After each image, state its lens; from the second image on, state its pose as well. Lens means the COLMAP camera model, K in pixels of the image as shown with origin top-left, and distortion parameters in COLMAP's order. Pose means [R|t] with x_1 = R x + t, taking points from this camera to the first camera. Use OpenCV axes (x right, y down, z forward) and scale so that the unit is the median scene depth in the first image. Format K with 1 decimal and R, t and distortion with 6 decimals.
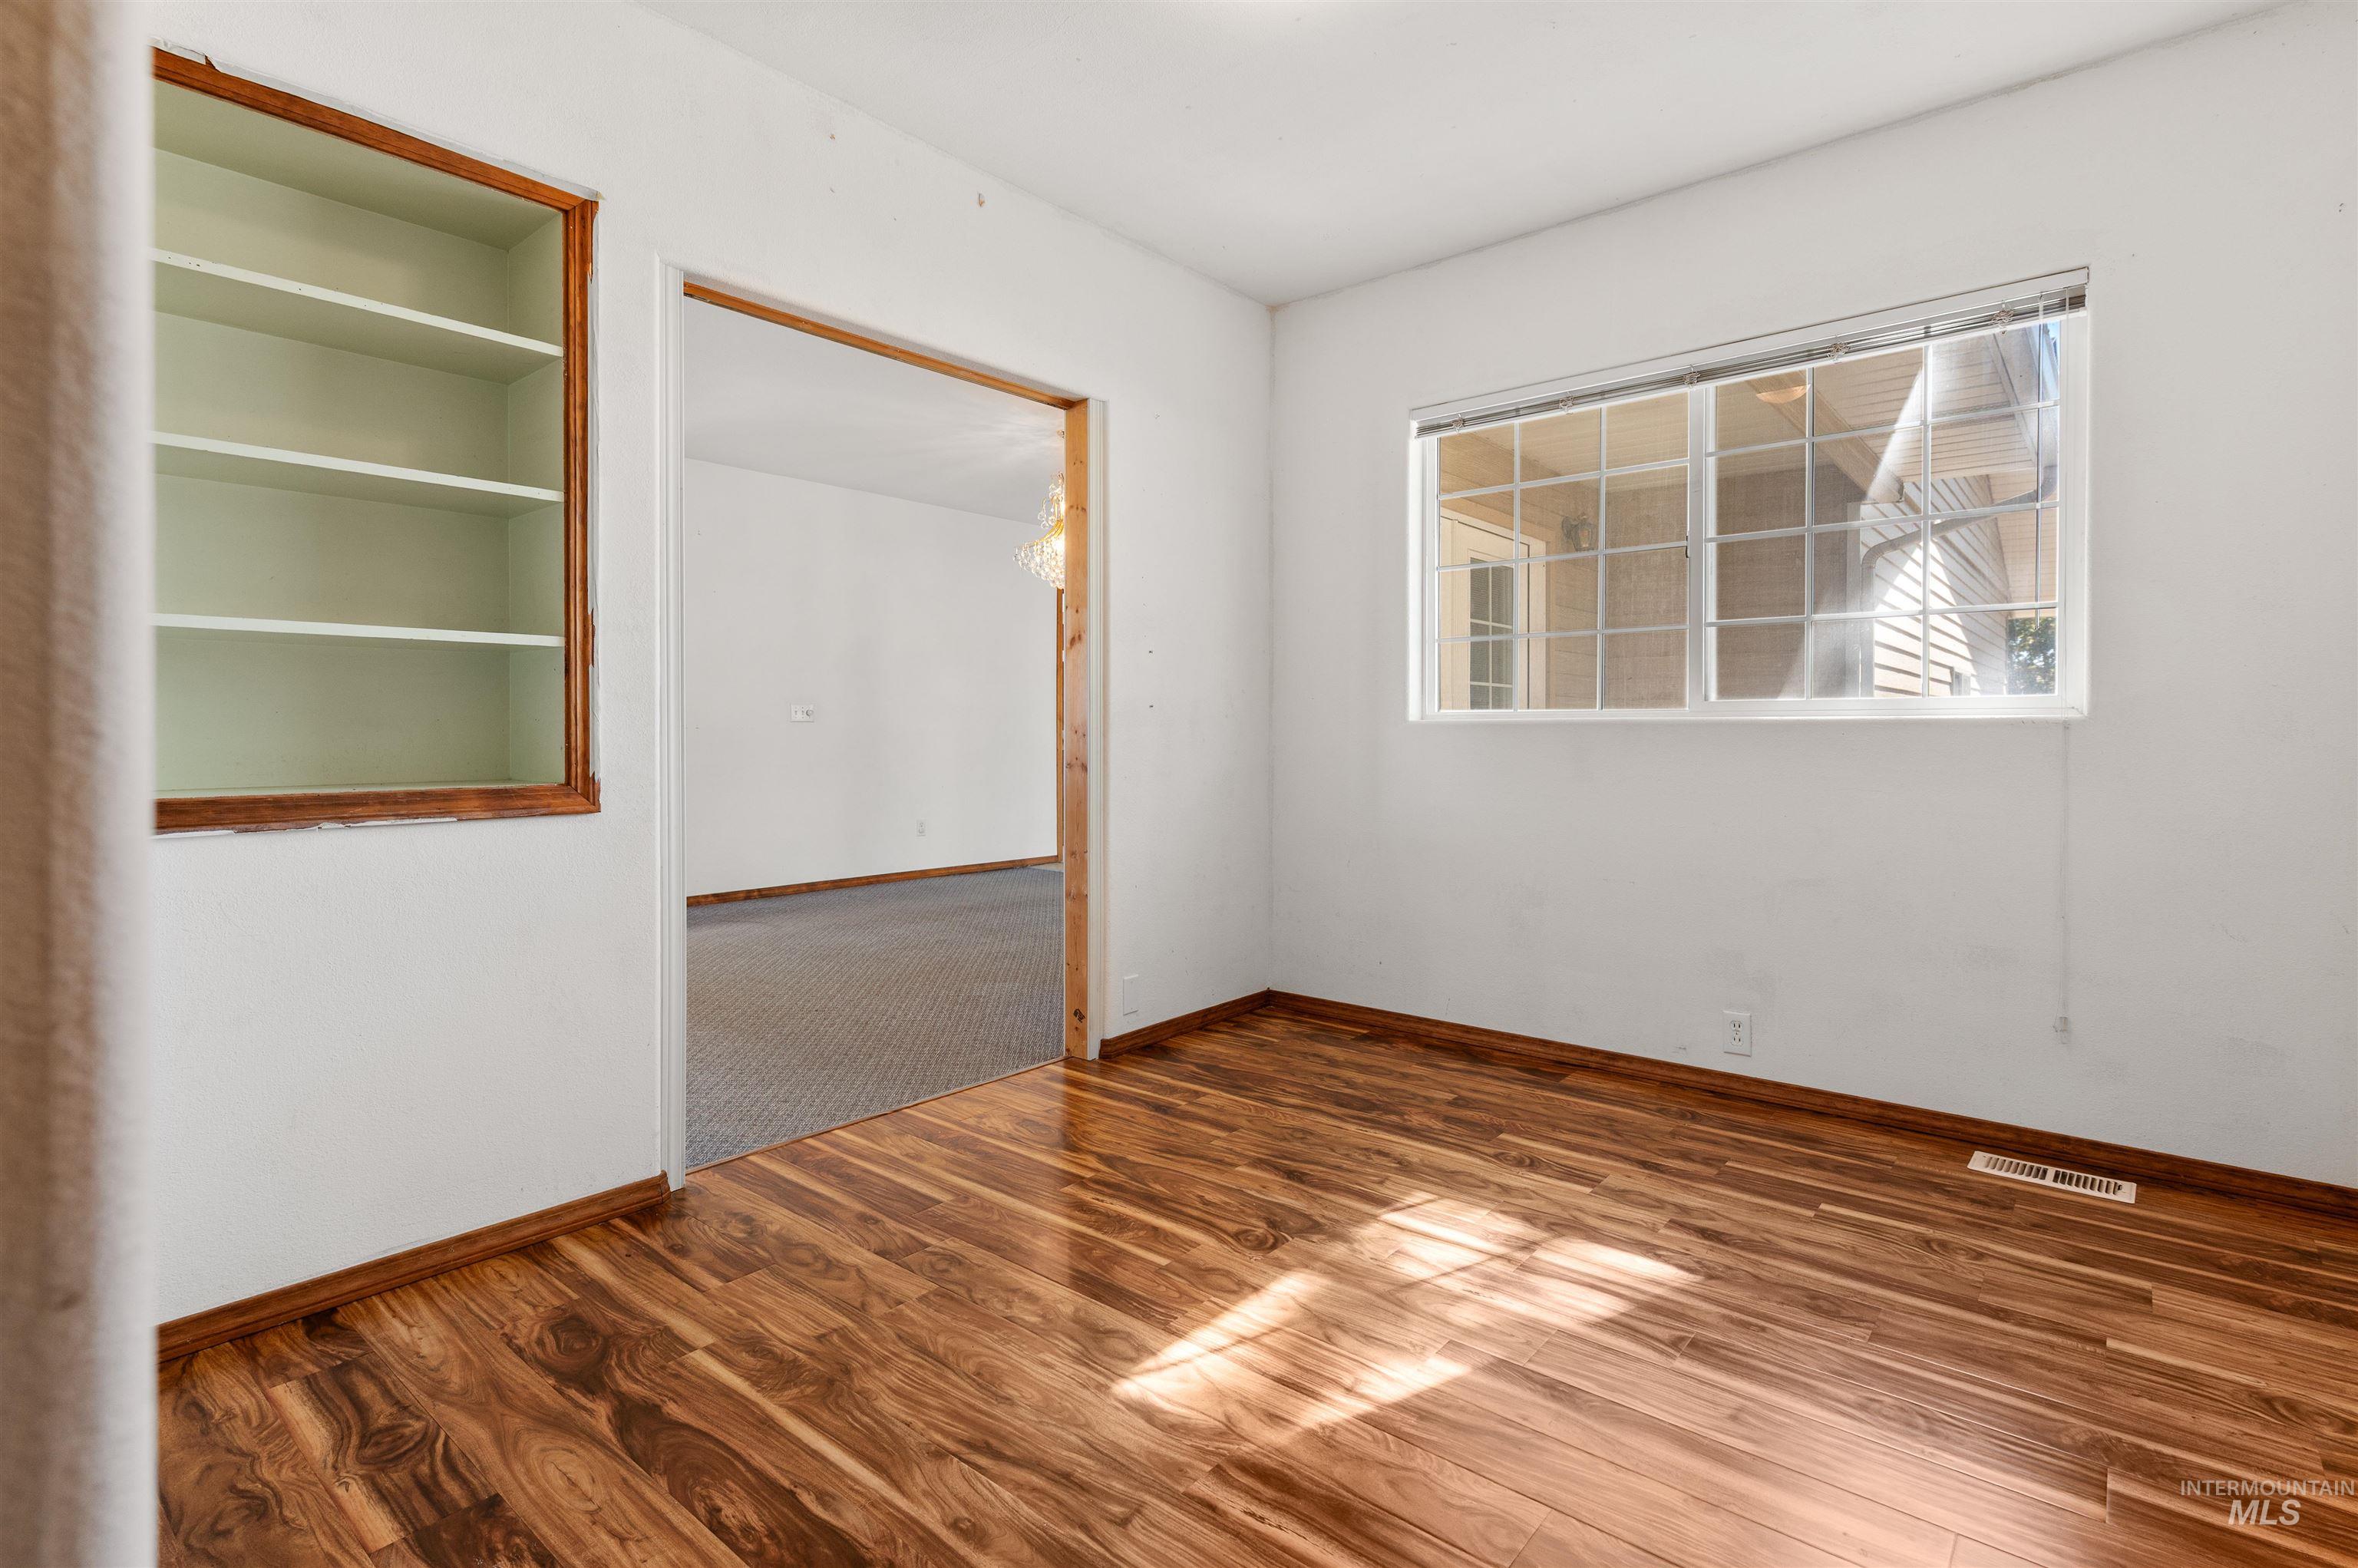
lens RADIAL K [[1127.6, 0, 1186.5], [0, 1127.6, 761.5], [0, 0, 1]] dist [-0.002227, 0.000212]
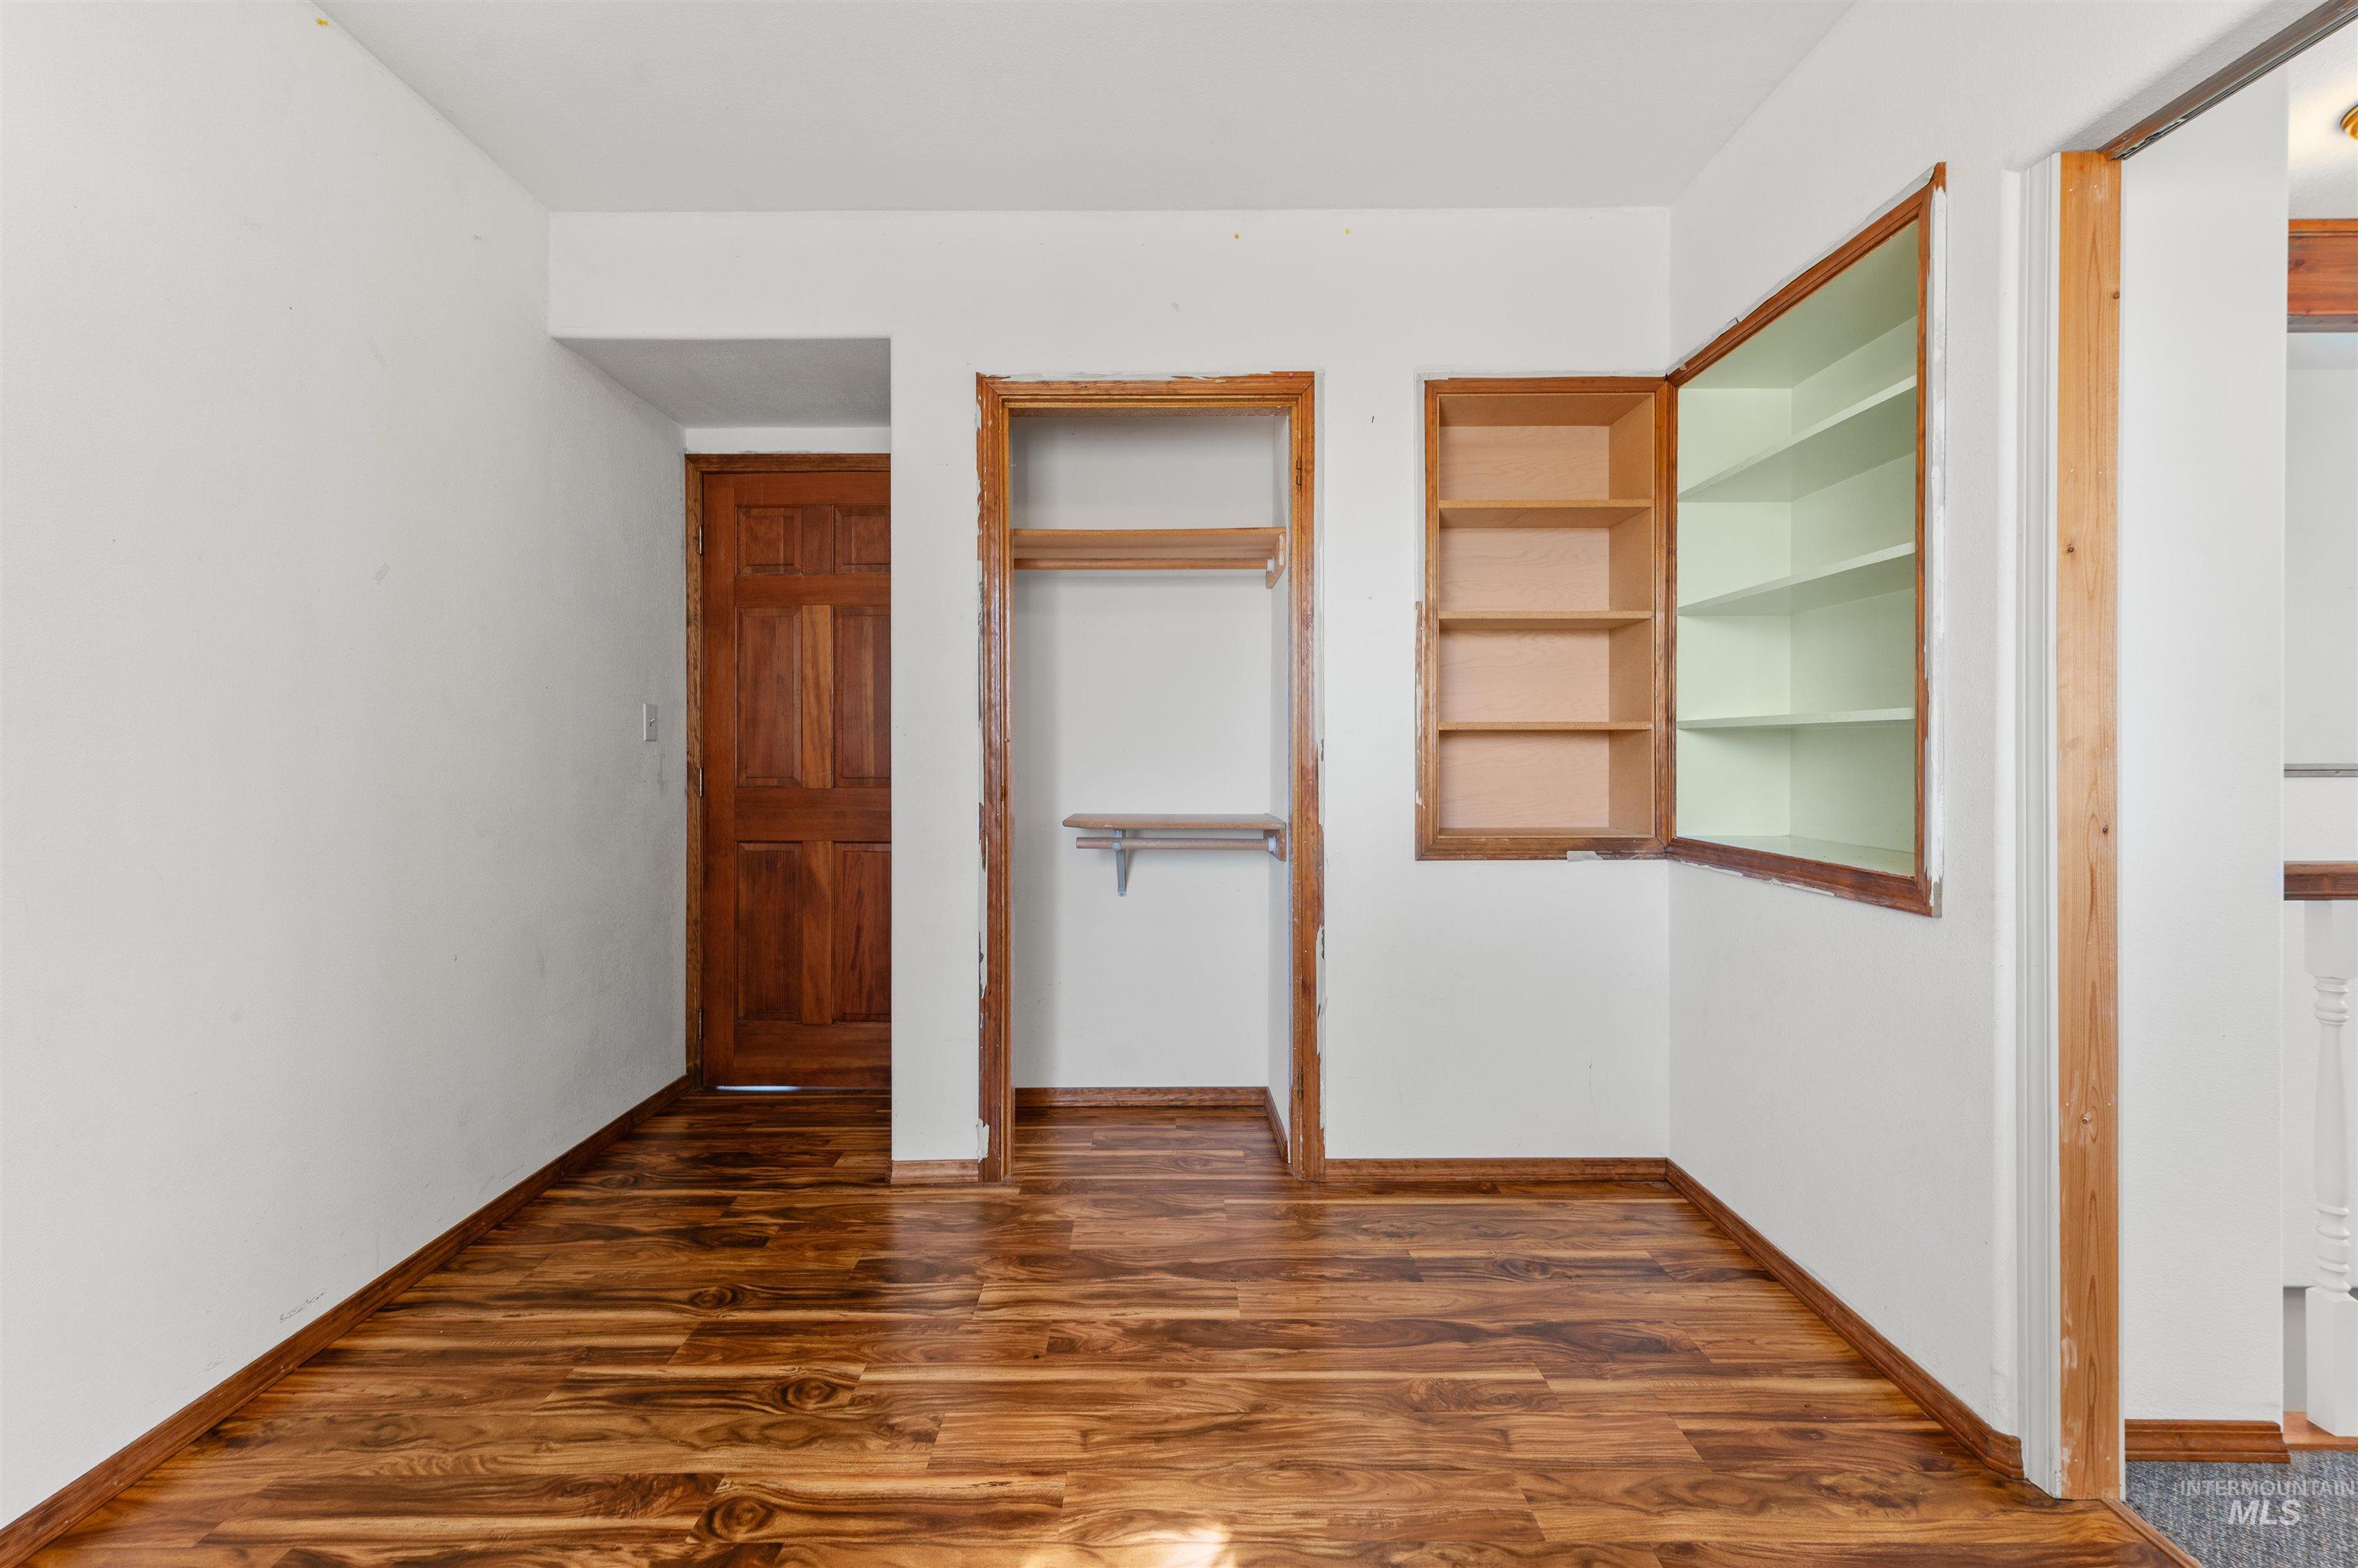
lens RADIAL K [[1057.9, 0, 1178.8], [0, 1057.9, 764.2], [0, 0, 1]] dist [0.011099, -0.000996]
pose [[-0.763513, 0.013797, -0.645646, 0.530166], [-0.014749, 0.999138, 0.038792, -0.118225], [0.645625, 0.039141, -0.762651, 1.632371]]
